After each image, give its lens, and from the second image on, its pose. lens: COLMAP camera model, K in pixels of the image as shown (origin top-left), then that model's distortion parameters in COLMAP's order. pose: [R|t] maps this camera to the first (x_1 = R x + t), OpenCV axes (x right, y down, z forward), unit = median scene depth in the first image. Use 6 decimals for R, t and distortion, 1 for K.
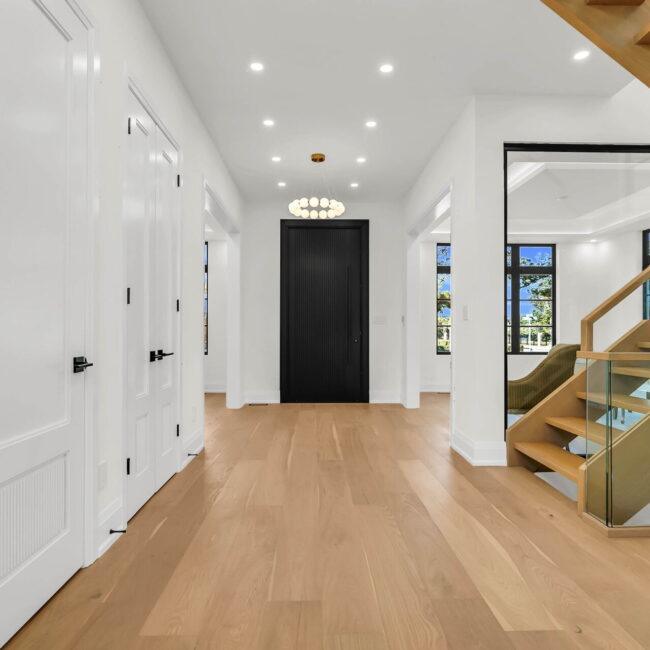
lens RADIAL K [[451.4, 0, 323.7], [0, 451.4, 324.4], [0, 0, 1]] dist [-0.012762, 0.006049]
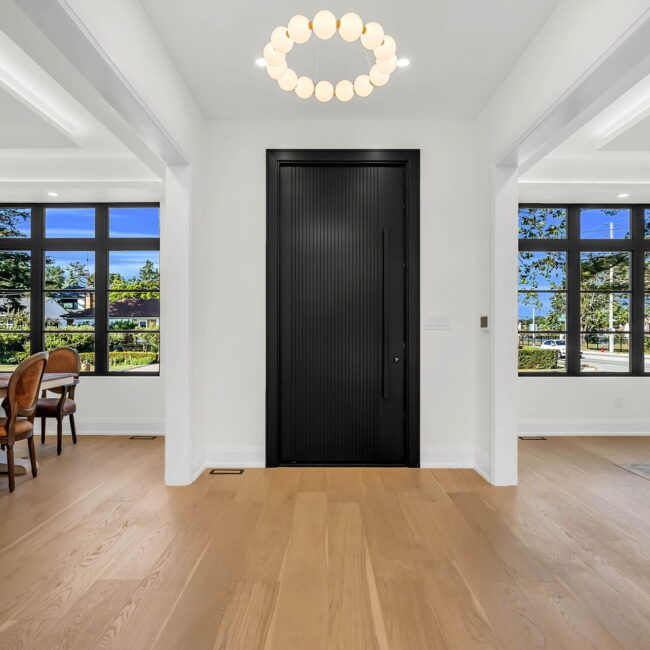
lens RADIAL K [[451.4, 0, 325.3], [0, 451.4, 329.1], [0, 0, 1]] dist [-0.012762, 0.006049]
pose [[0.999806, 0.001403, -0.019651, -0.008476], [-0.001629, 0.999933, -0.011482, 0.003408], [0.019633, 0.011511, 0.999741, 0.425370]]
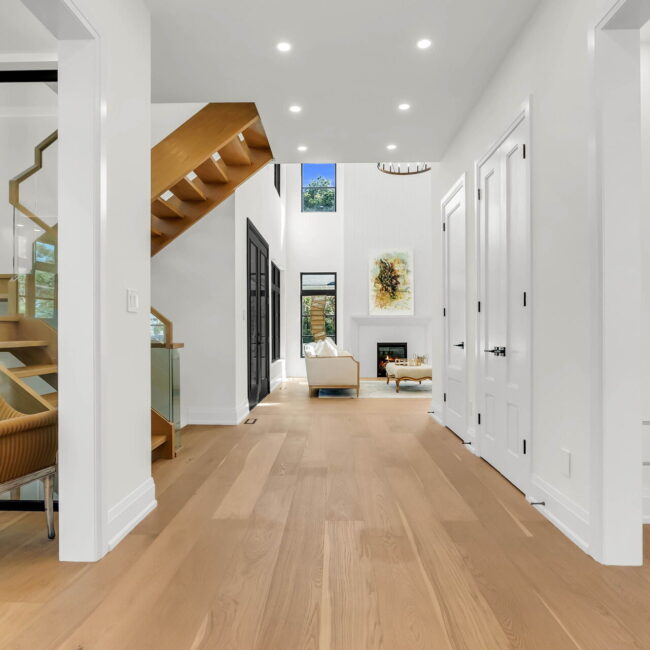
lens RADIAL K [[451.4, 0, 324.2], [0, 451.4, 329.0], [0, 0, 1]] dist [-0.012762, 0.006049]
pose [[-0.998999, 0.002210, 0.044678, 0.009139], [0.002072, 0.999993, -0.003143, 0.017563], [-0.044685, -0.003048, -0.998996, 0.986020]]
